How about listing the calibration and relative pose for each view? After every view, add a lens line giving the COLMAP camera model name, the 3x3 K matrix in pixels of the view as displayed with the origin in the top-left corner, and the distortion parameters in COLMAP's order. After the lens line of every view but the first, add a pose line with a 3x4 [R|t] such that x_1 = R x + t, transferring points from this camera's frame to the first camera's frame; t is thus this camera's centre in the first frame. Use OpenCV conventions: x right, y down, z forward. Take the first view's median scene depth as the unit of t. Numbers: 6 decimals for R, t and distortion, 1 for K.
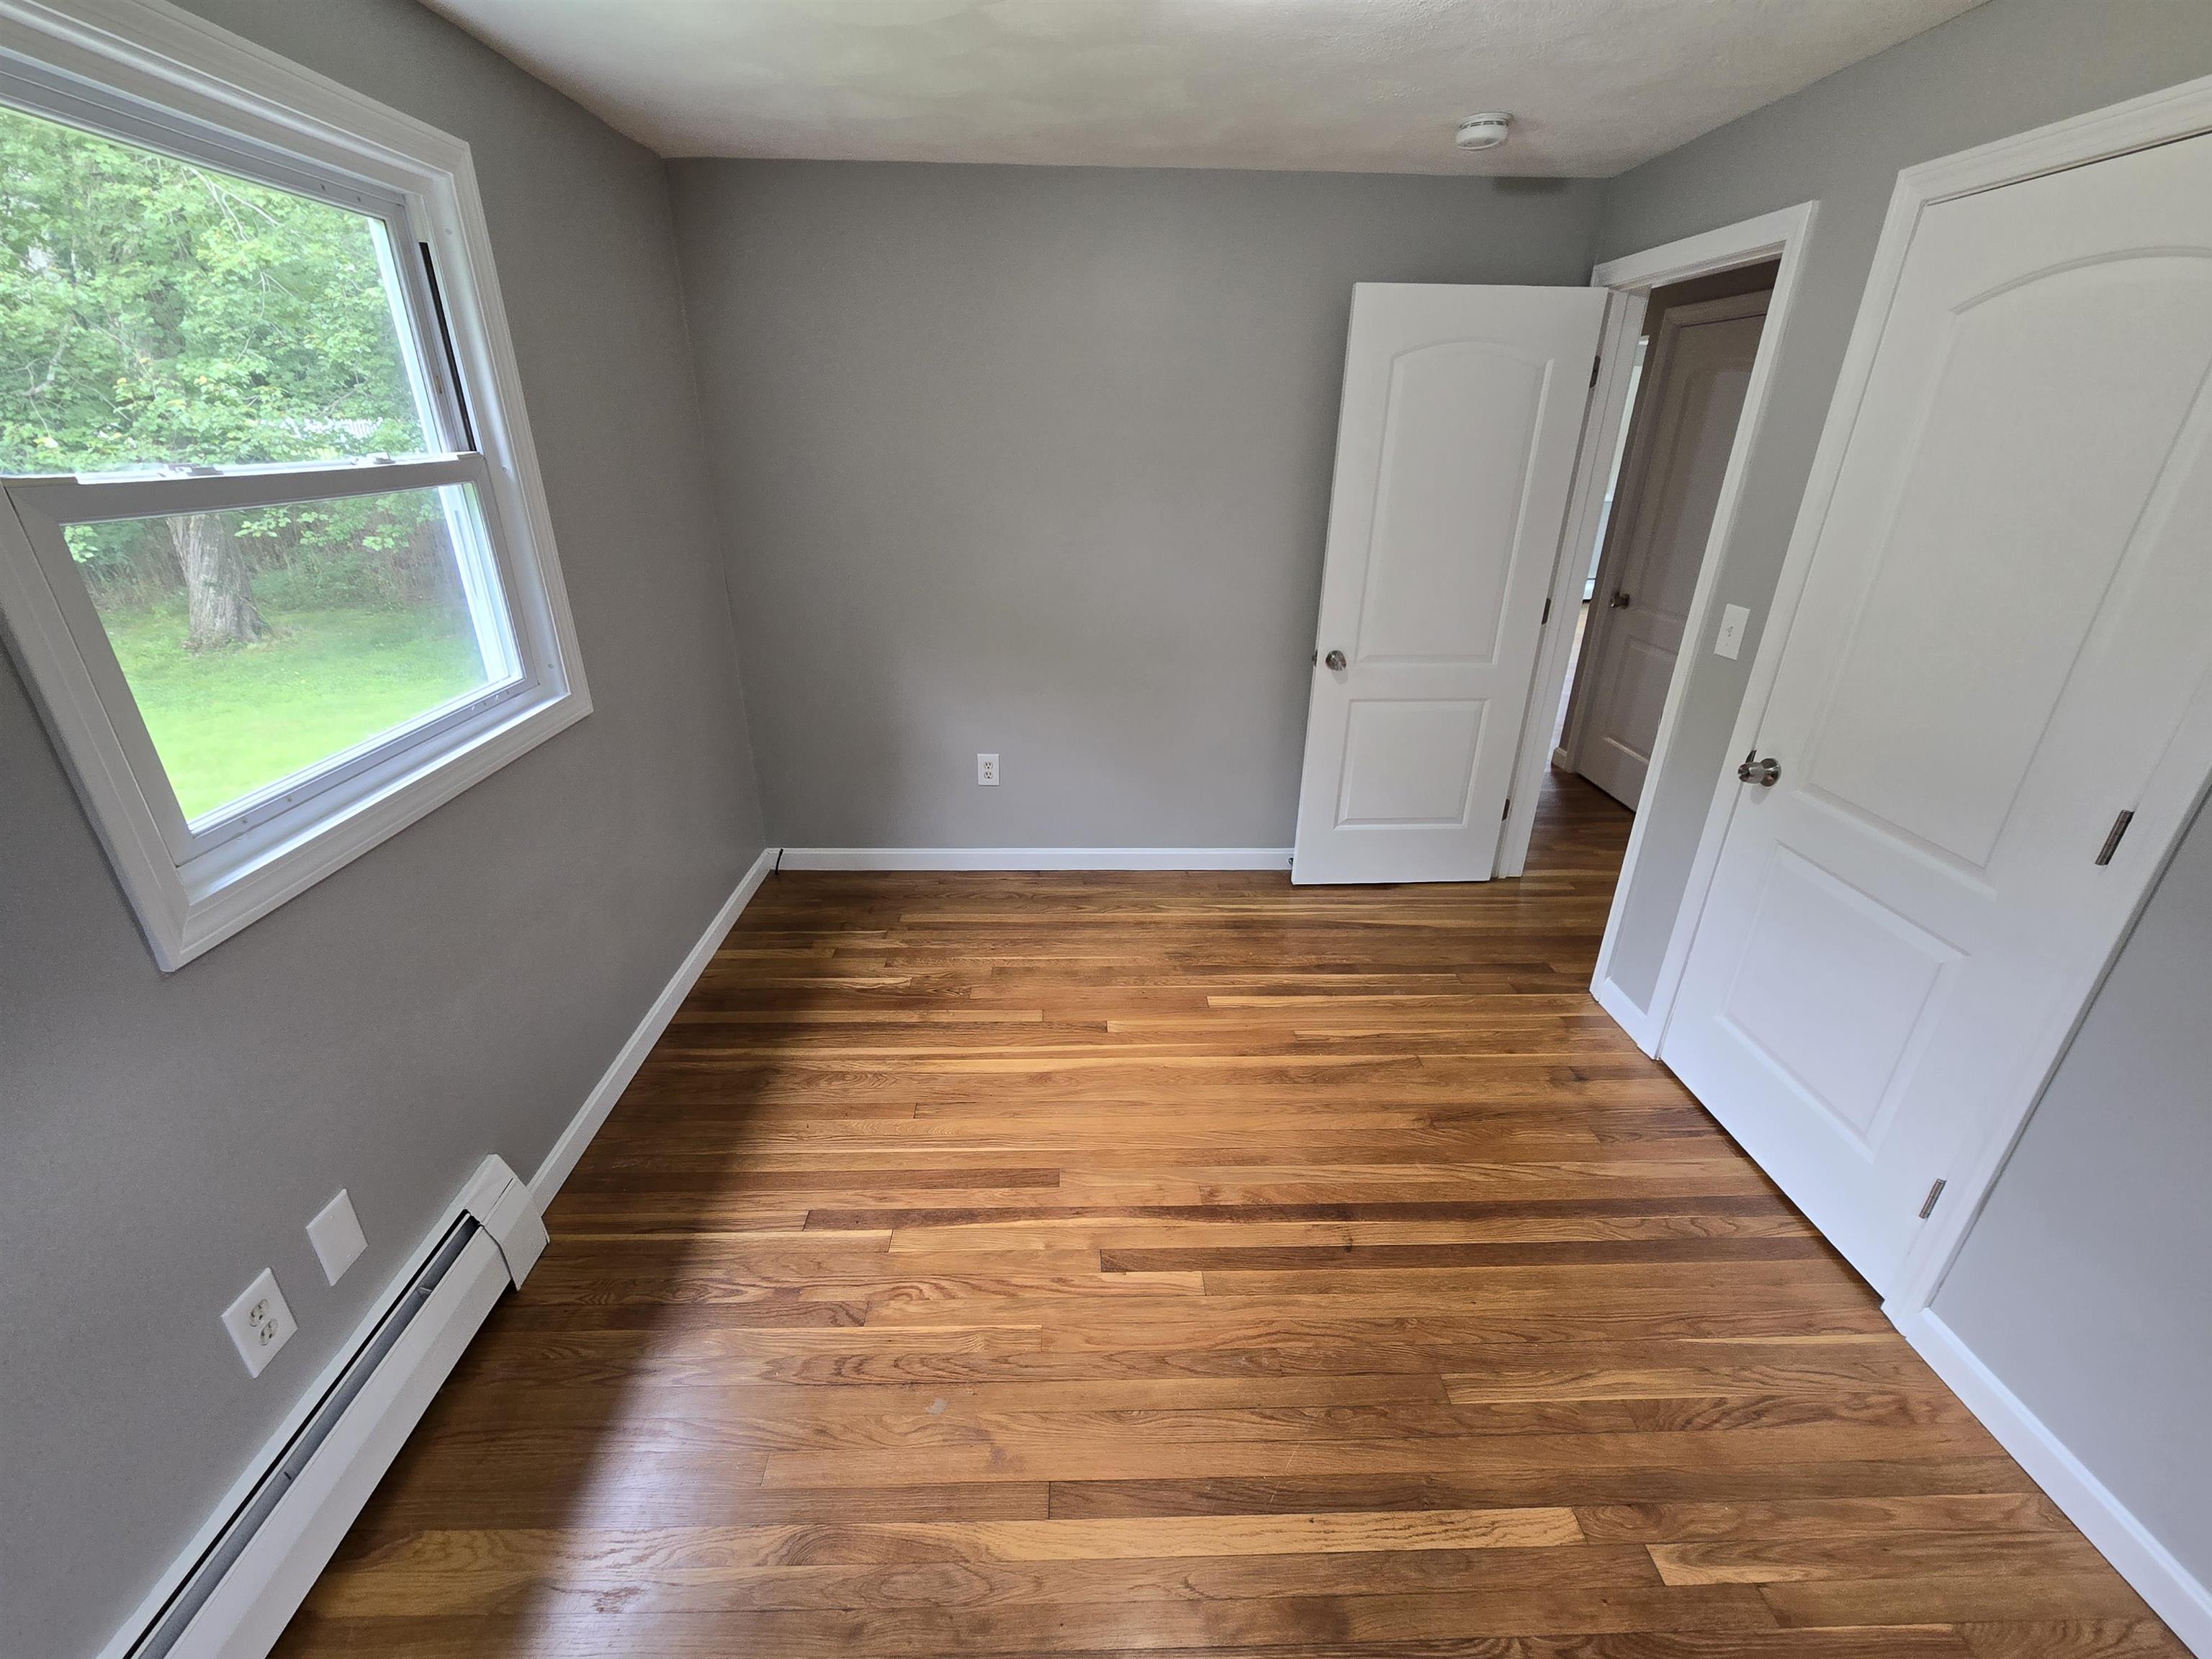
lens RADIAL K [[908.0, 0, 1093.7], [0, 908.0, 819.3], [0, 0, 1]] dist [-0.004997, 0.000073]
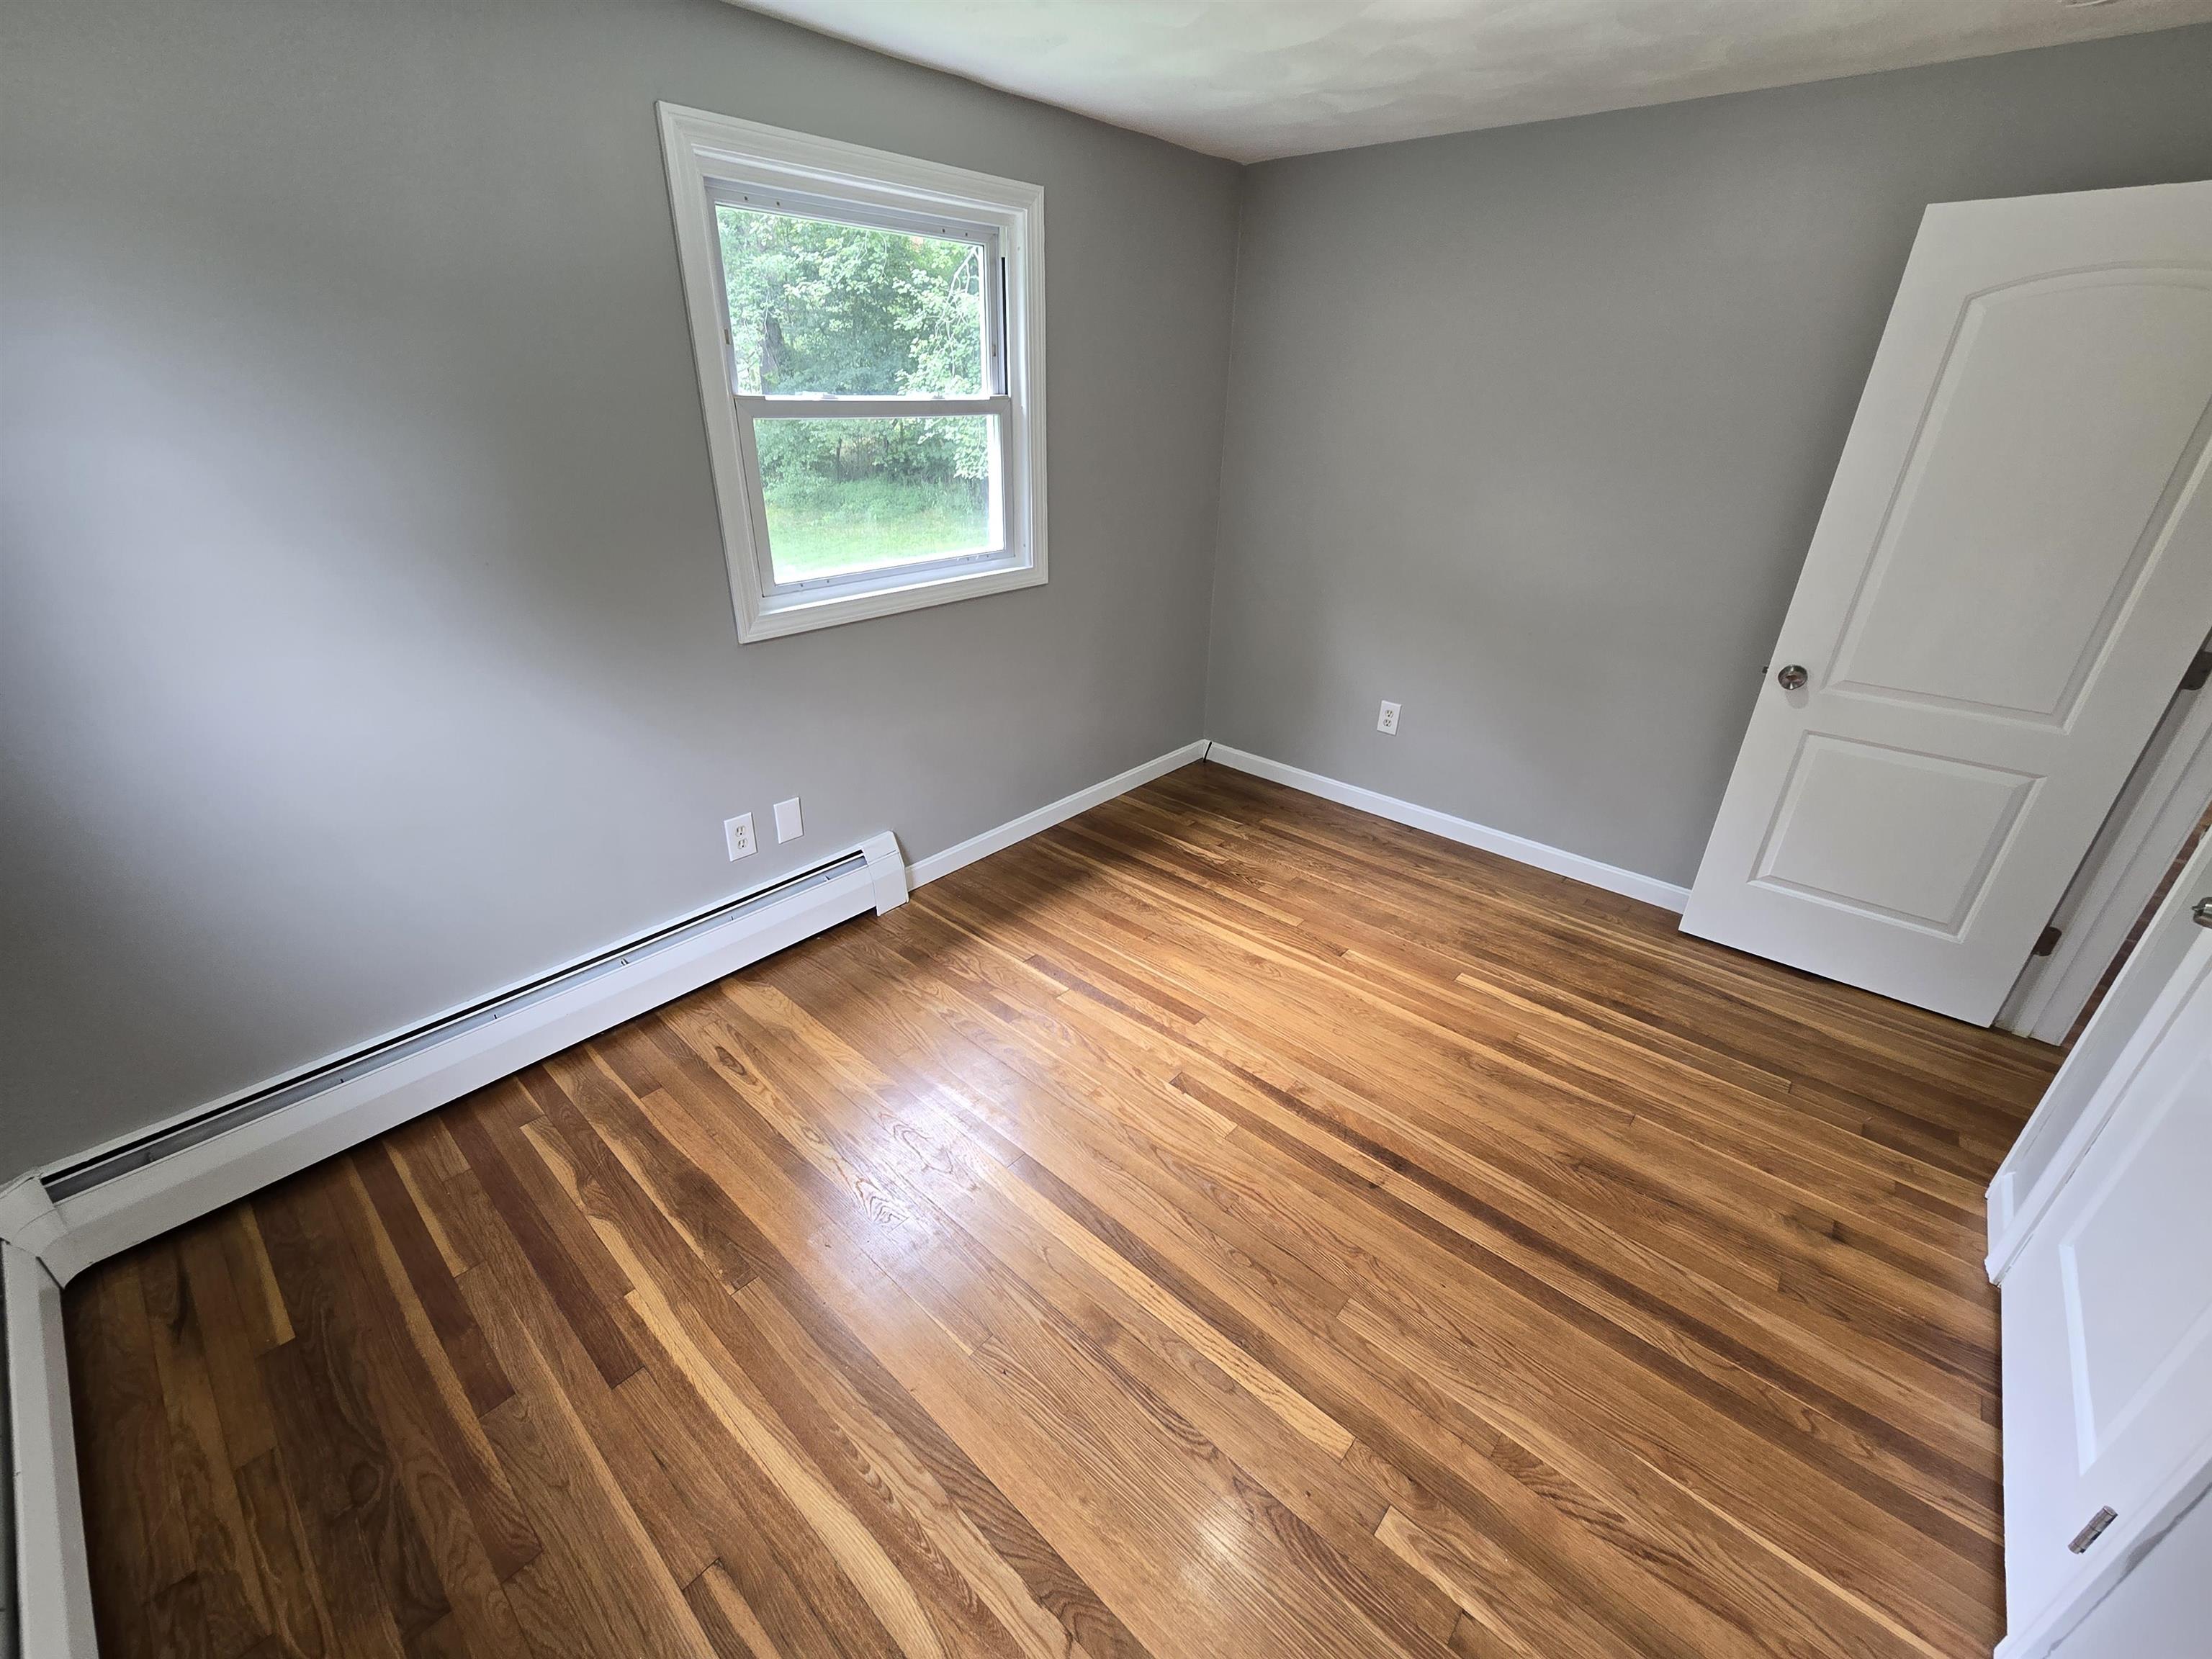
lens RADIAL K [[902.6, 0, 1101.5], [0, 902.6, 817.2], [0, 0, 1]] dist [0.001228, 0.000446]
pose [[0.732046, 0.300235, -0.611529, 0.439692], [-0.284741, 0.950326, 0.125714, 0.025840], [0.618895, 0.082099, 0.781171, -0.023897]]
